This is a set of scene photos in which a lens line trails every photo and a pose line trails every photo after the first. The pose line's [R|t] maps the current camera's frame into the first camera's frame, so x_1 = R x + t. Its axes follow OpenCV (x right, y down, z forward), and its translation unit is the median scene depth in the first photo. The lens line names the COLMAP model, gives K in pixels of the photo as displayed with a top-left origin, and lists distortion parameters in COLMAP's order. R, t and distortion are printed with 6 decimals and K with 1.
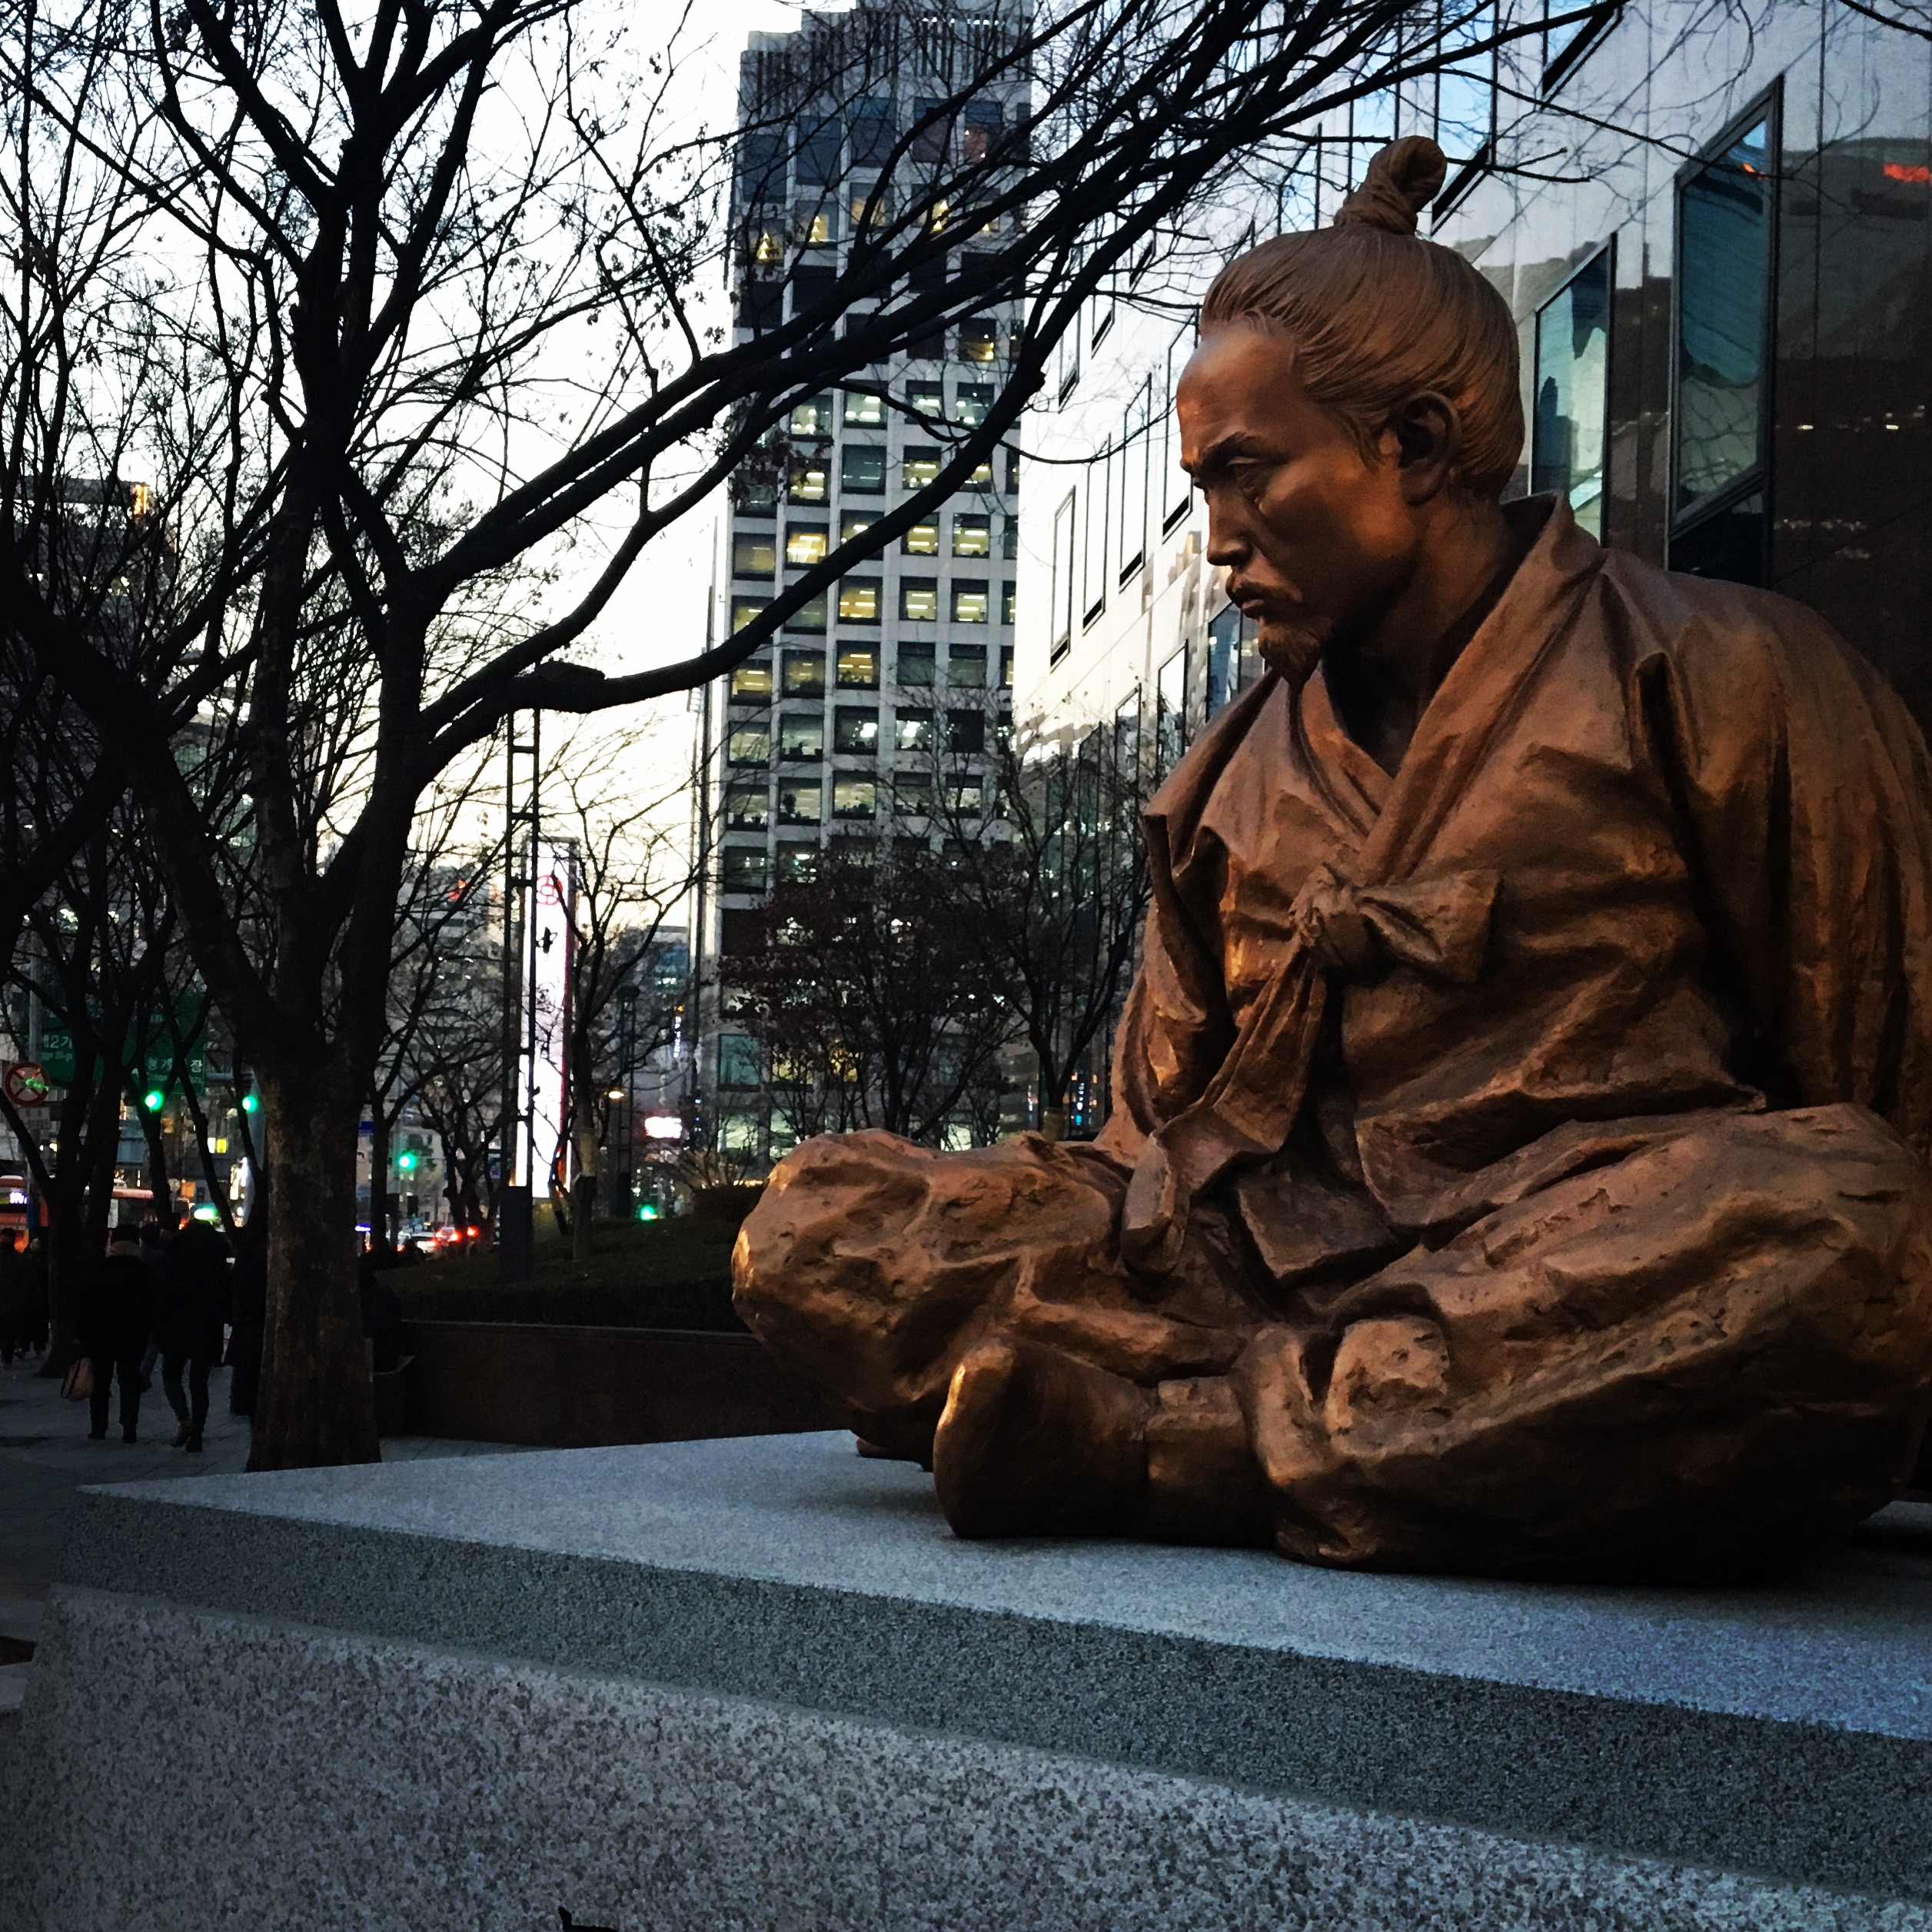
lens RADIAL K [[2364.8, 0, 966.0], [0, 2364.8, 966.0], [0, 0, 1]] dist [0.030859, 0.014449]
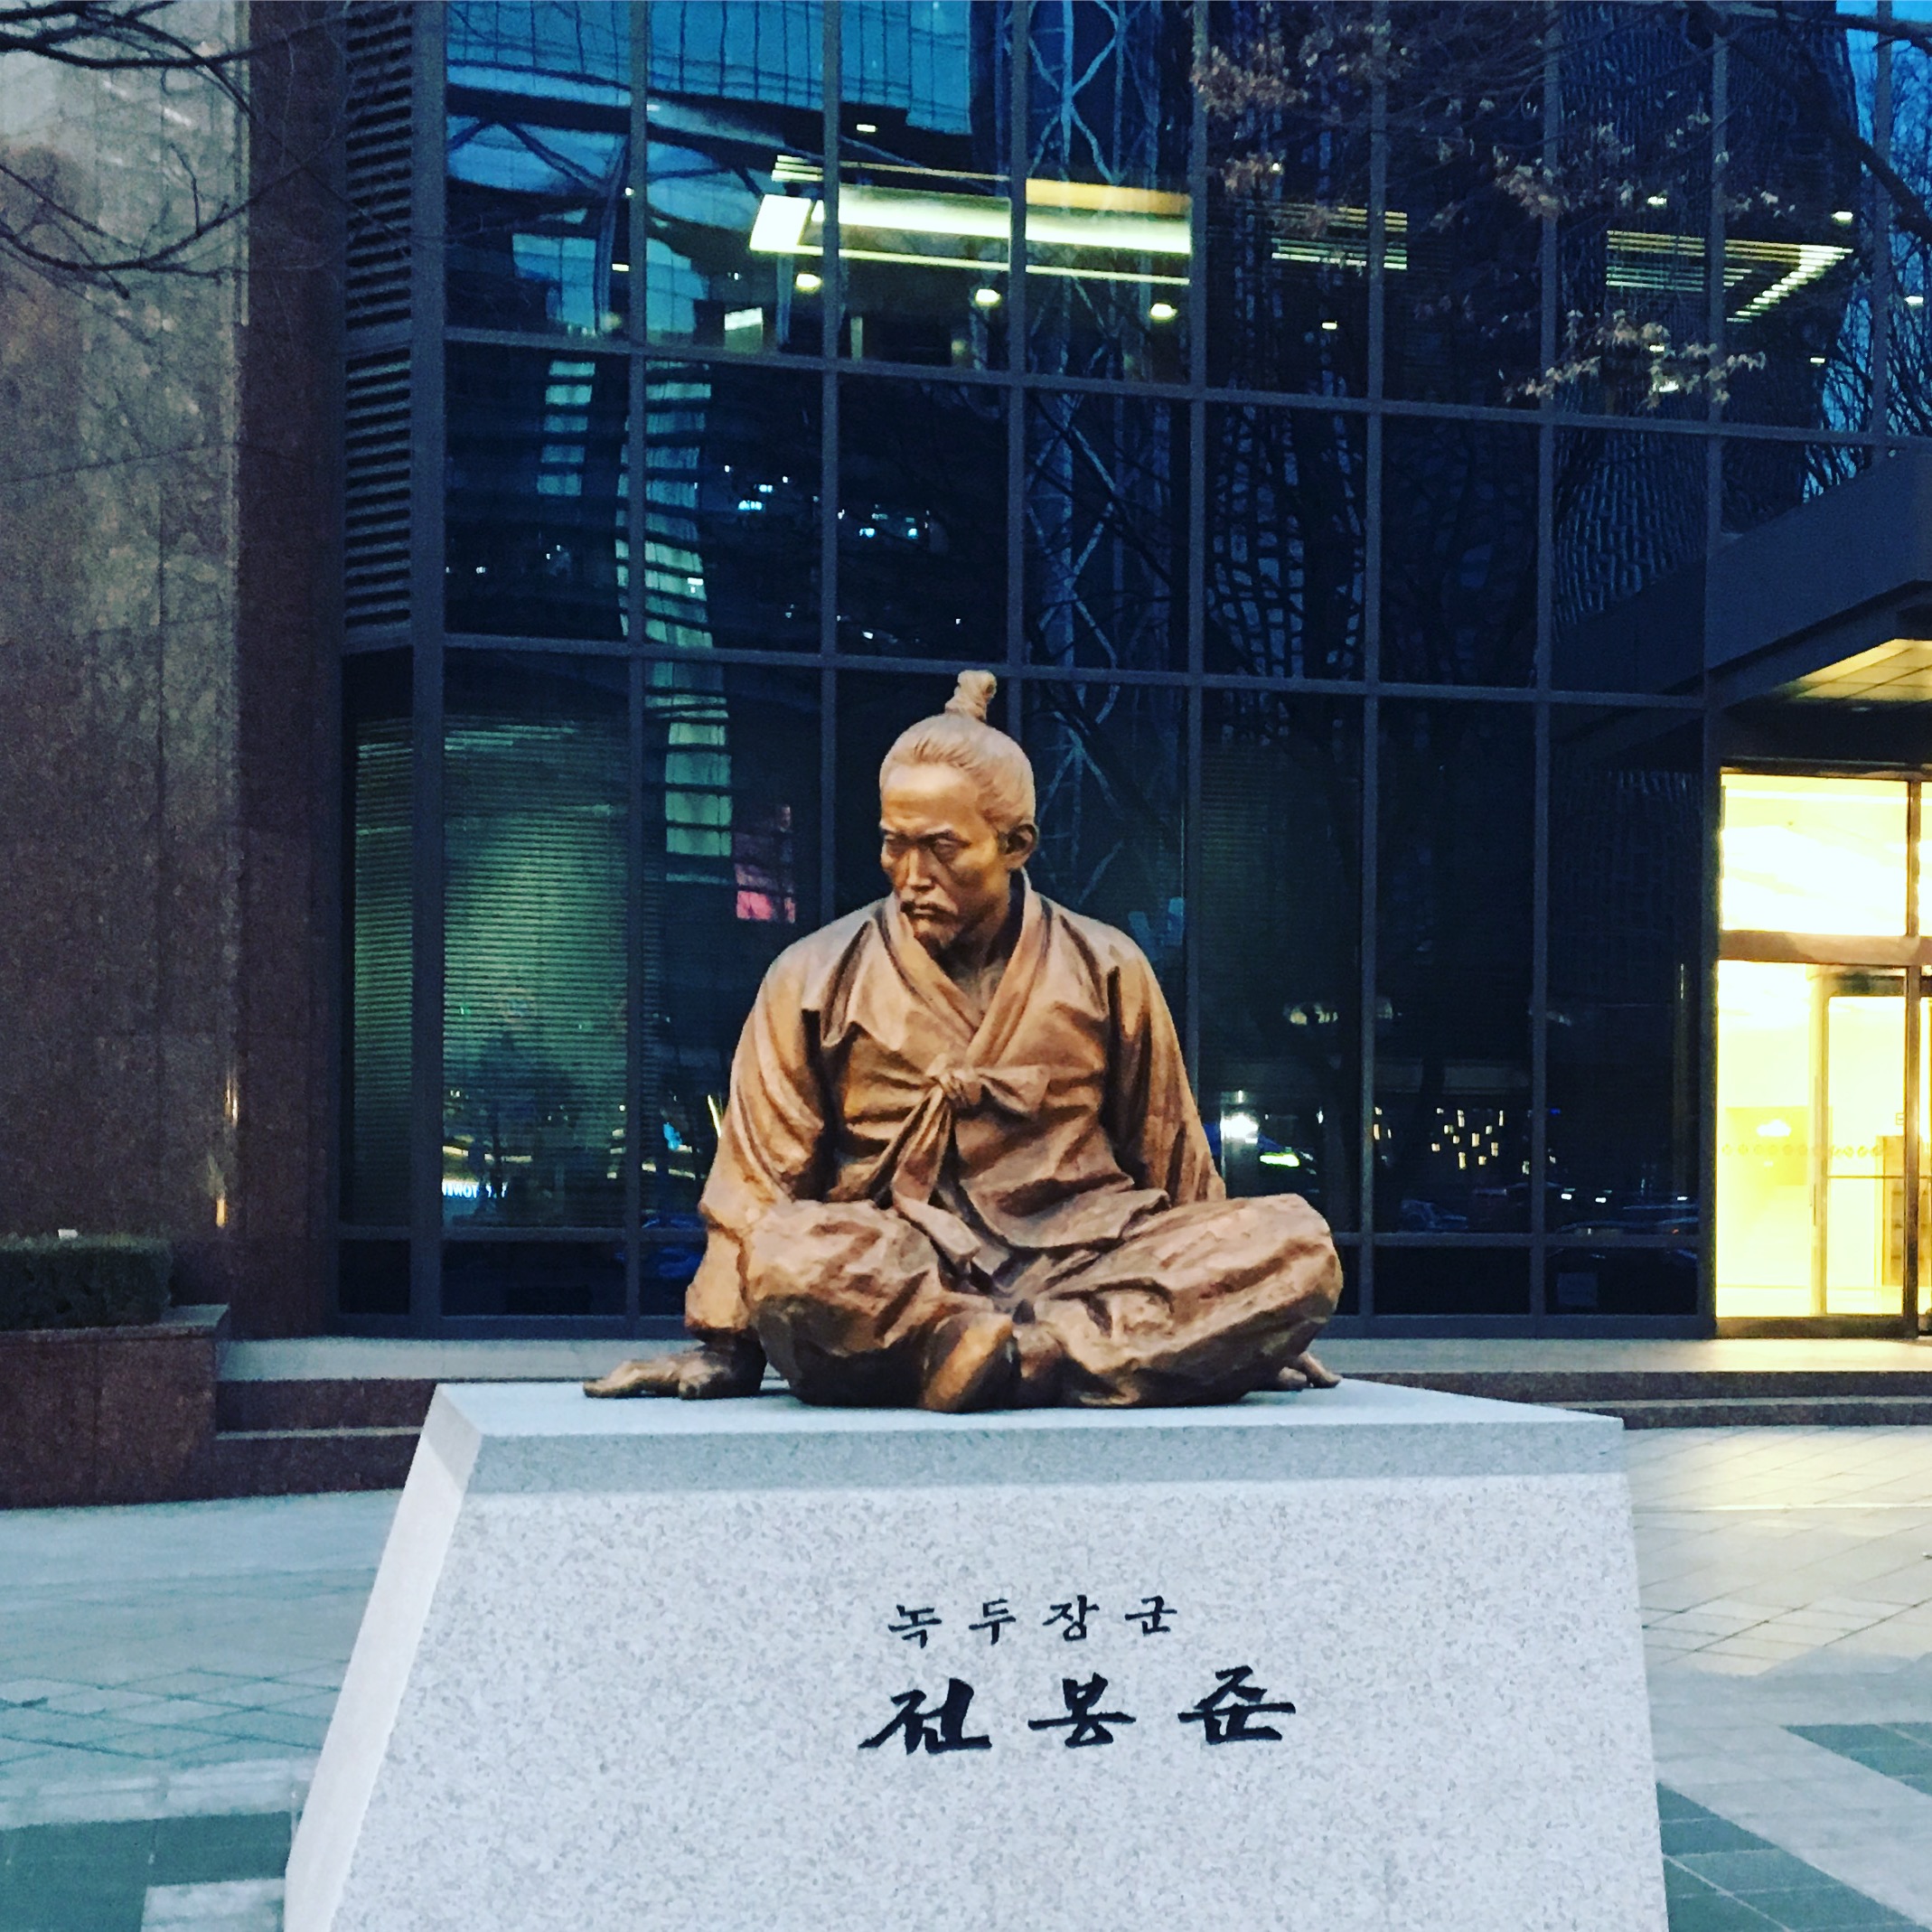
lens RADIAL K [[2364.8, 0, 966.0], [0, 2364.8, 966.0], [0, 0, 1]] dist [0.030859, 0.014449]
pose [[0.681920, 0.056722, 0.729224, -1.445333], [-0.068591, 0.997554, -0.013453, -0.104247], [-0.728203, -0.040844, 0.684143, -0.341414]]
